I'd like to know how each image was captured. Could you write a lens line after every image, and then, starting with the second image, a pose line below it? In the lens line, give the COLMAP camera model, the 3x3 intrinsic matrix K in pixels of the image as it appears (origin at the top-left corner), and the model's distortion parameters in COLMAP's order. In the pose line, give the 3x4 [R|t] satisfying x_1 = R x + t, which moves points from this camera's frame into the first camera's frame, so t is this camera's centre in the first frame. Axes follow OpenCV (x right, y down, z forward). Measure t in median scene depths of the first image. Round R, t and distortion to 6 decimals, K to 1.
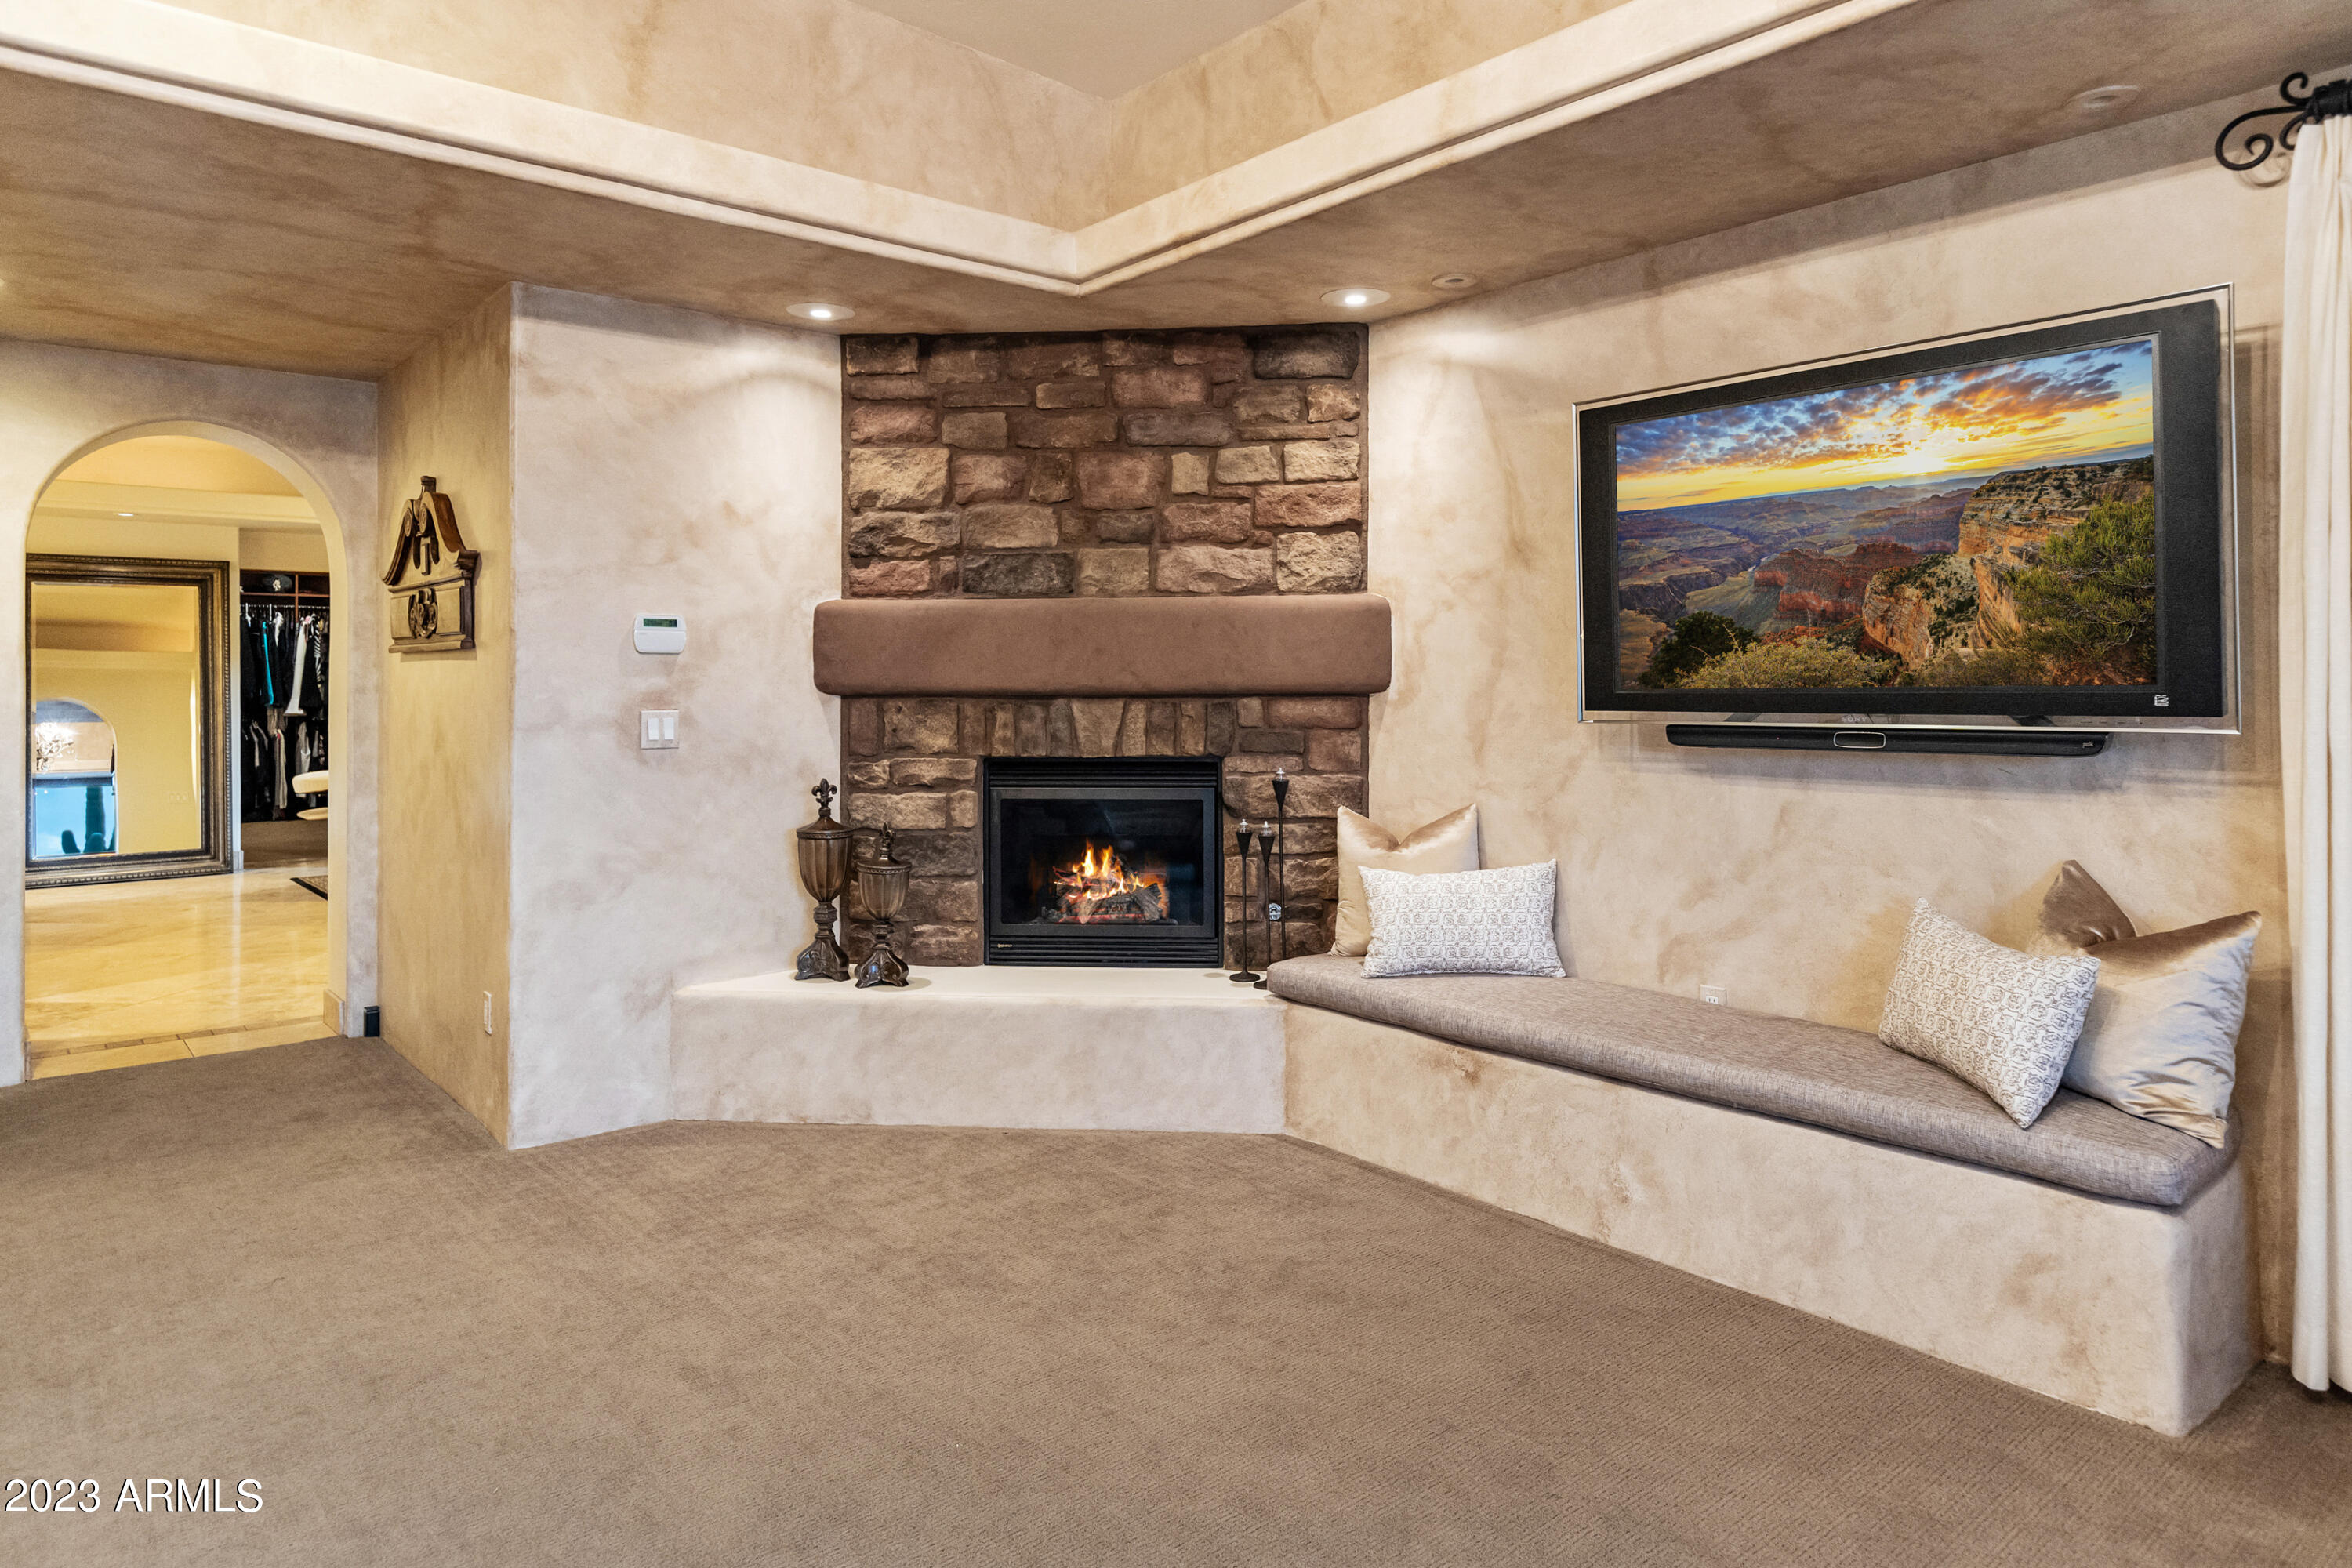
lens RADIAL K [[1419.4, 0, 1177.4], [0, 1419.4, 671.5], [0, 0, 1]] dist [0.003718, -0.000551]
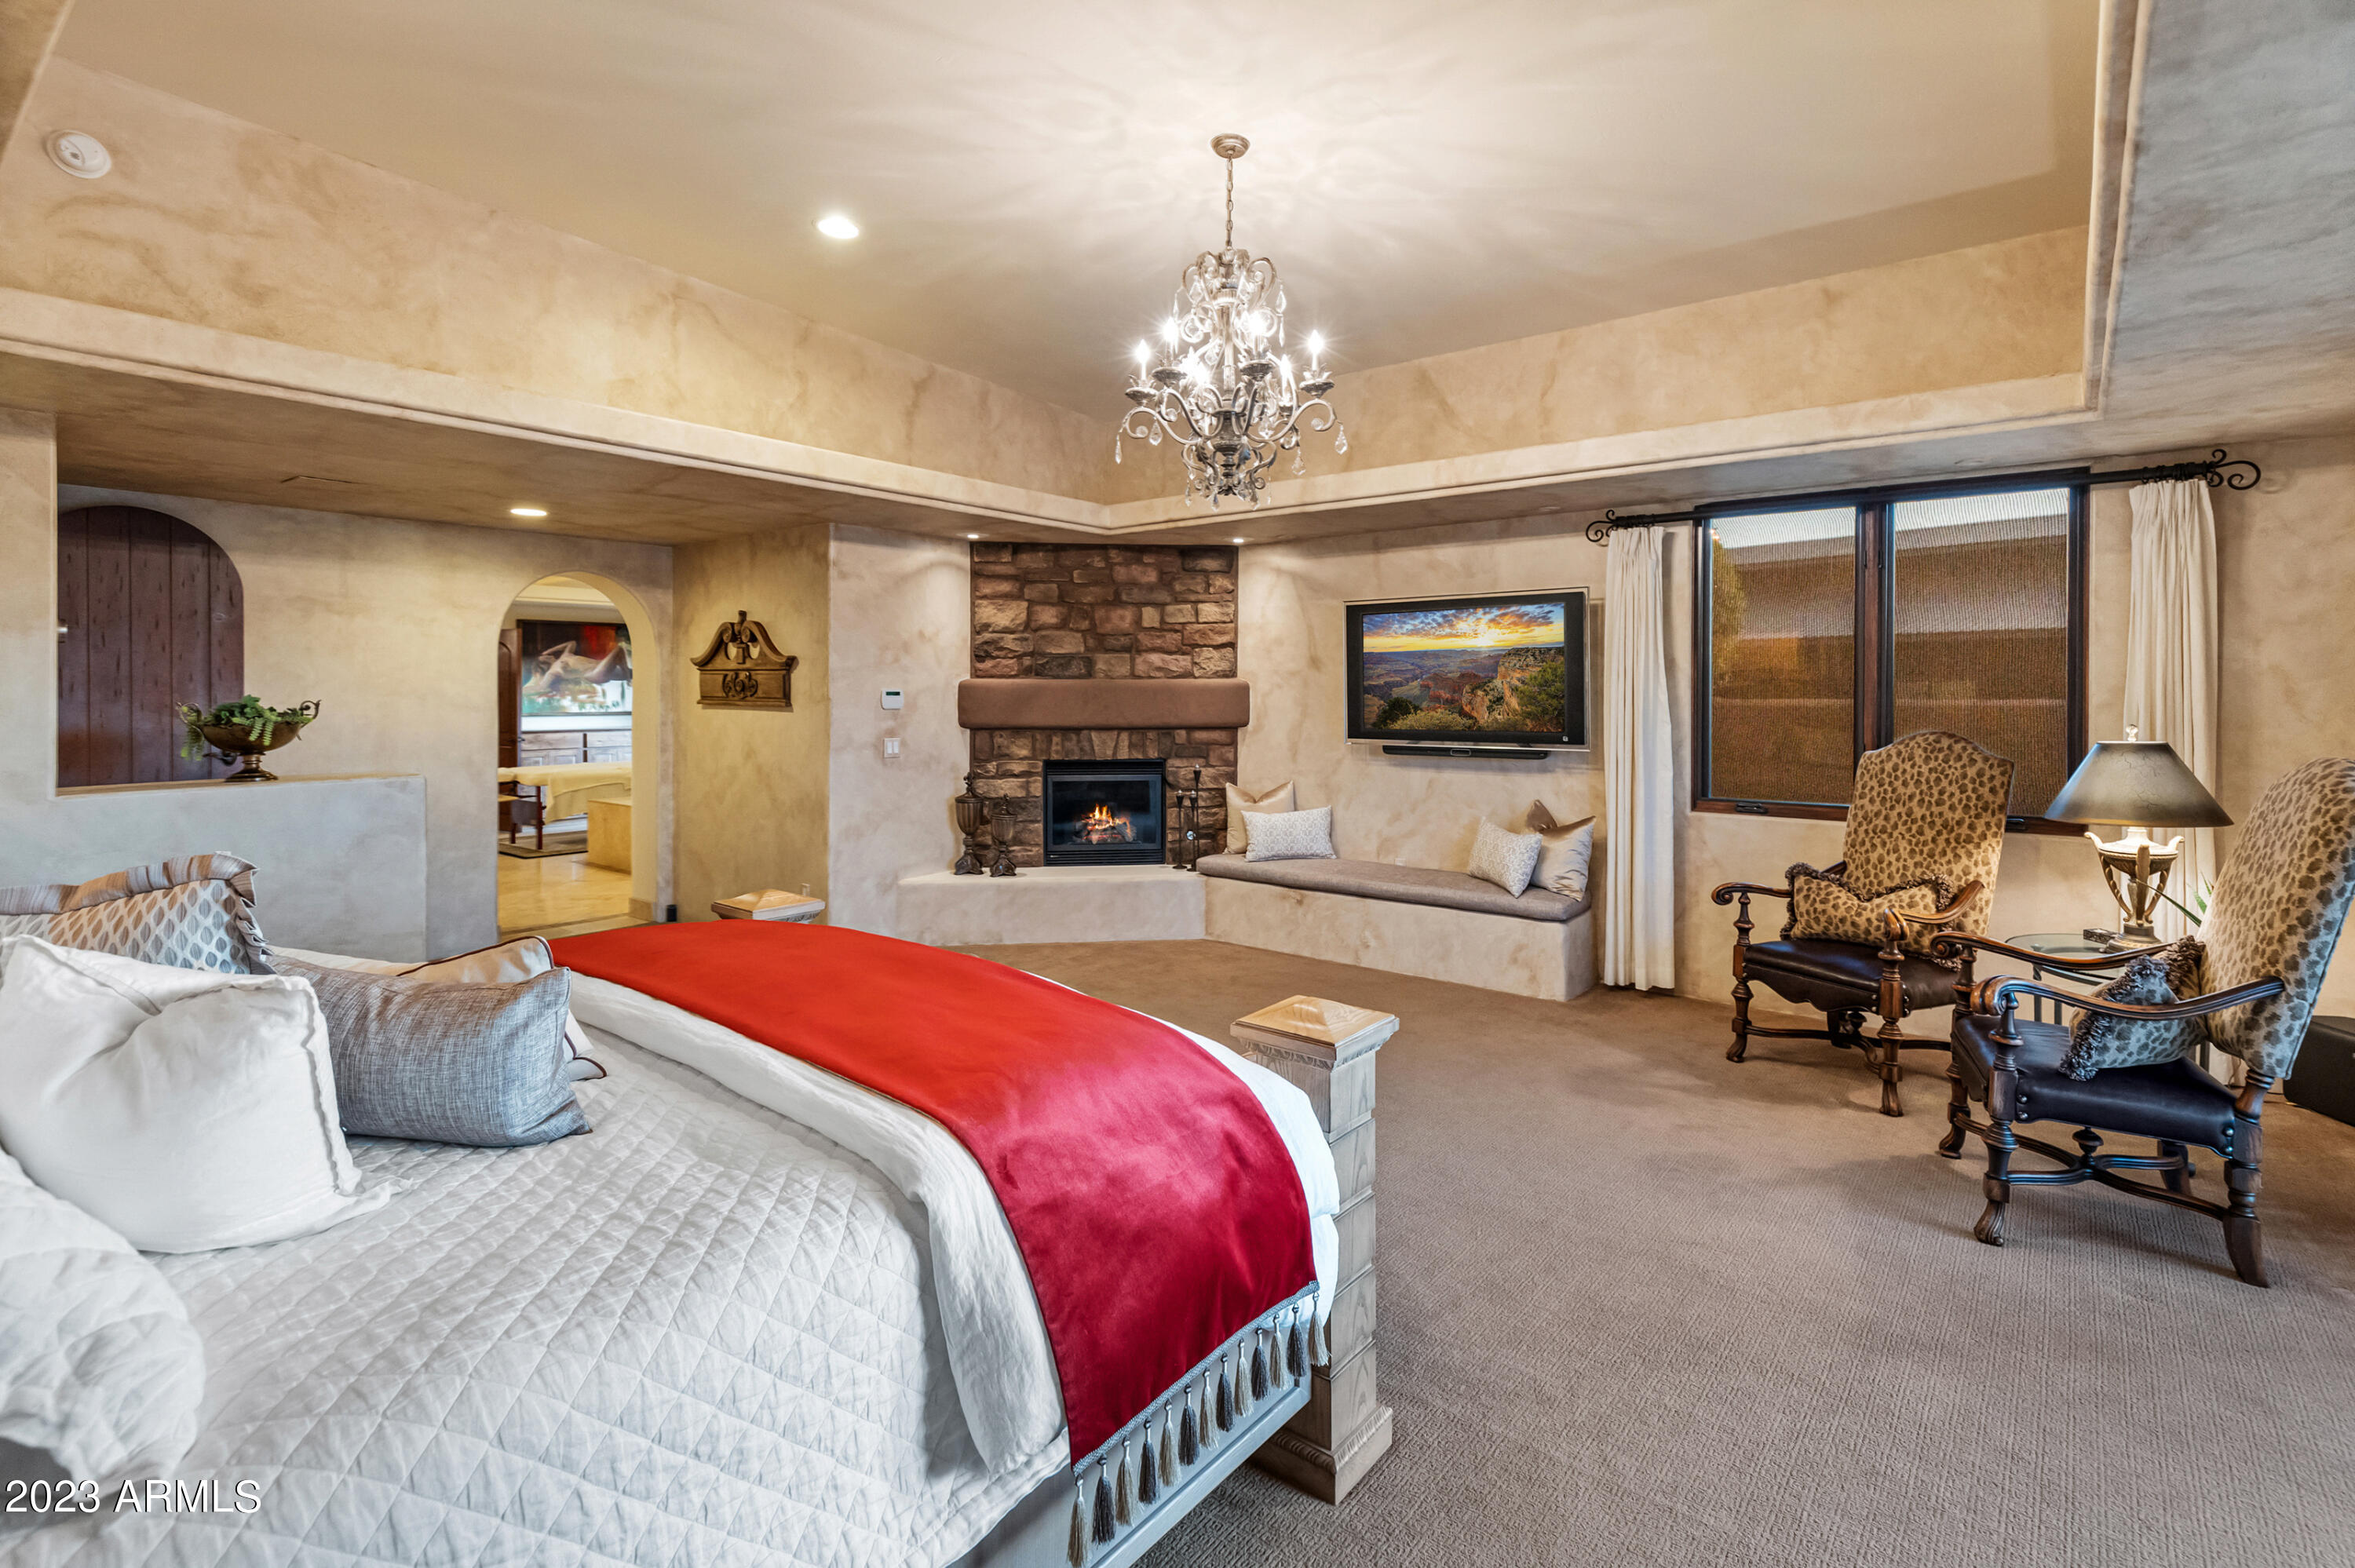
lens RADIAL K [[1099.3, 0, 1193.6], [0, 1099.3, 685.6], [0, 0, 1]] dist [0.000643, 0.000258]
pose [[0.977738, 0.005434, 0.209759, -0.265115], [-0.006352, 0.999973, 0.003703, -0.051227], [-0.209734, -0.004953, 0.977746, -0.544606]]
